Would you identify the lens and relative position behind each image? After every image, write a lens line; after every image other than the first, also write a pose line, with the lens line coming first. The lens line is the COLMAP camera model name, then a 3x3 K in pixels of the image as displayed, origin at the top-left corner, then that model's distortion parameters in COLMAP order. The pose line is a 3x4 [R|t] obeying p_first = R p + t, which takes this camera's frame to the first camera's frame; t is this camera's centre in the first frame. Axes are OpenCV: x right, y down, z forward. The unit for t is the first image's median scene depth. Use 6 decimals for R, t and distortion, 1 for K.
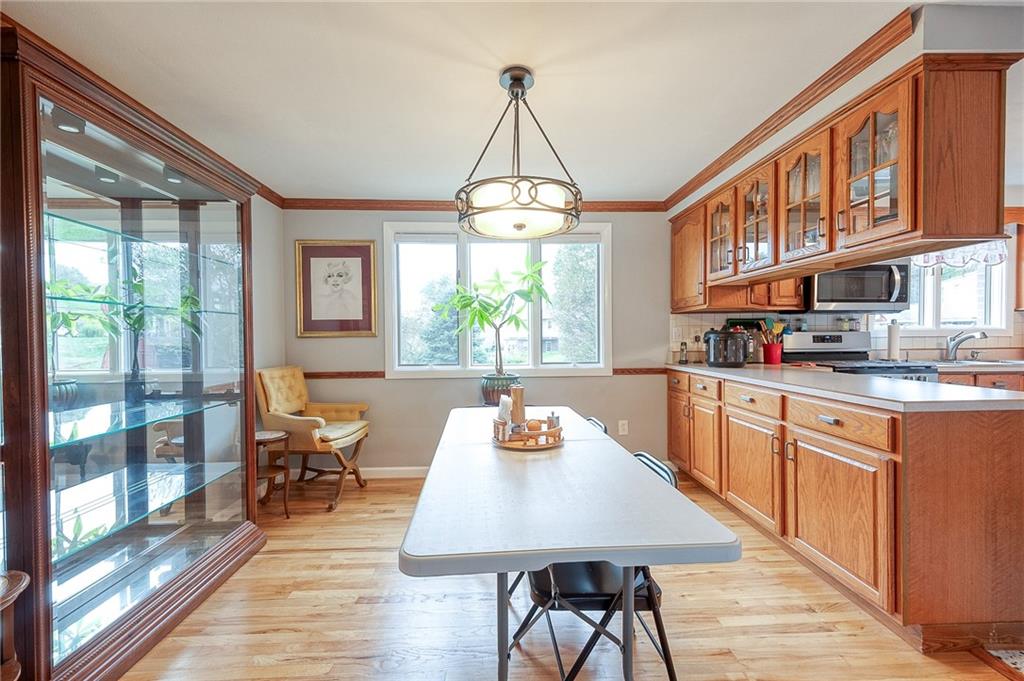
lens RADIAL K [[445.3, 0, 517.0], [0, 445.3, 344.5], [0, 0, 1]] dist [0.023364, -0.000600]
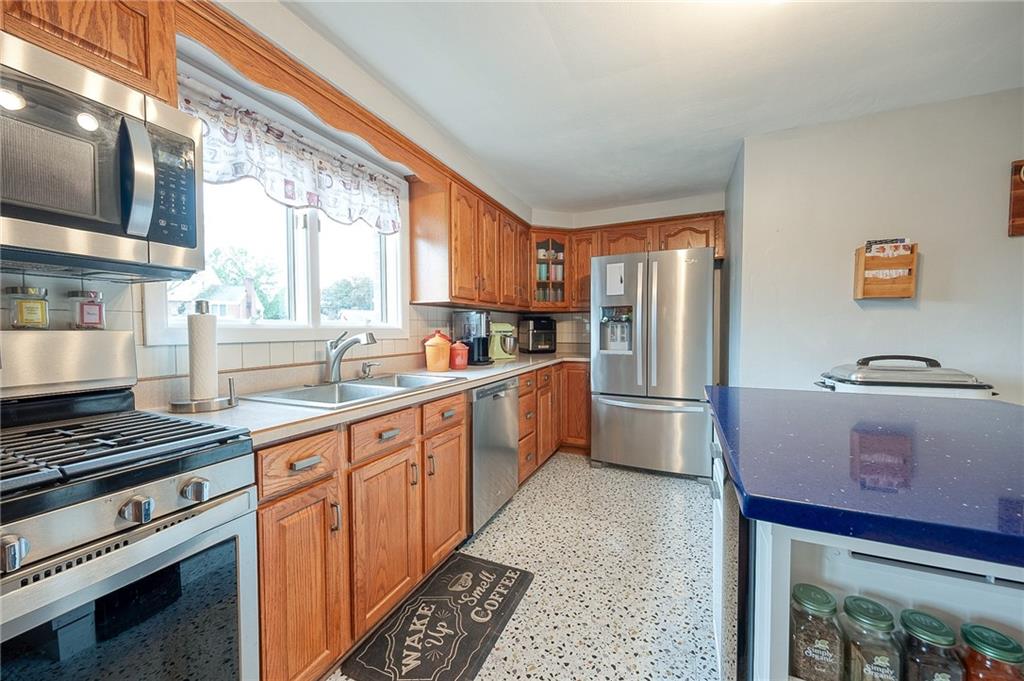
lens RADIAL K [[363.4, 0, 516.3], [0, 363.4, 340.9], [0, 0, 1]] dist [-0.000036, -0.000222]
pose [[0.459360, -0.017075, 0.888086, 0.673273], [0.015566, 0.999816, 0.011172, -0.018692], [-0.888114, 0.008692, 0.459542, 0.602710]]
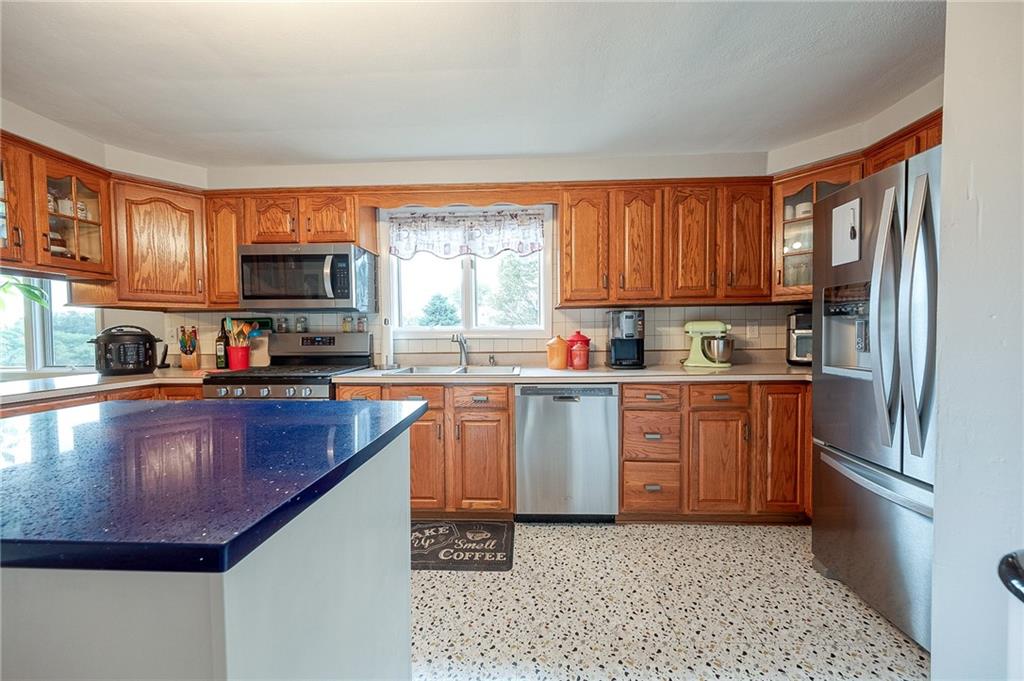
lens RADIAL K [[363.4, 0, 534.6], [0, 363.4, 343.3], [0, 0, 1]] dist [-0.000036, -0.000222]
pose [[0.997259, 0.004034, -0.073881, 1.162591], [-0.003167, 0.999925, 0.011853, -0.018122], [0.073924, -0.011587, 0.997197, 0.325651]]
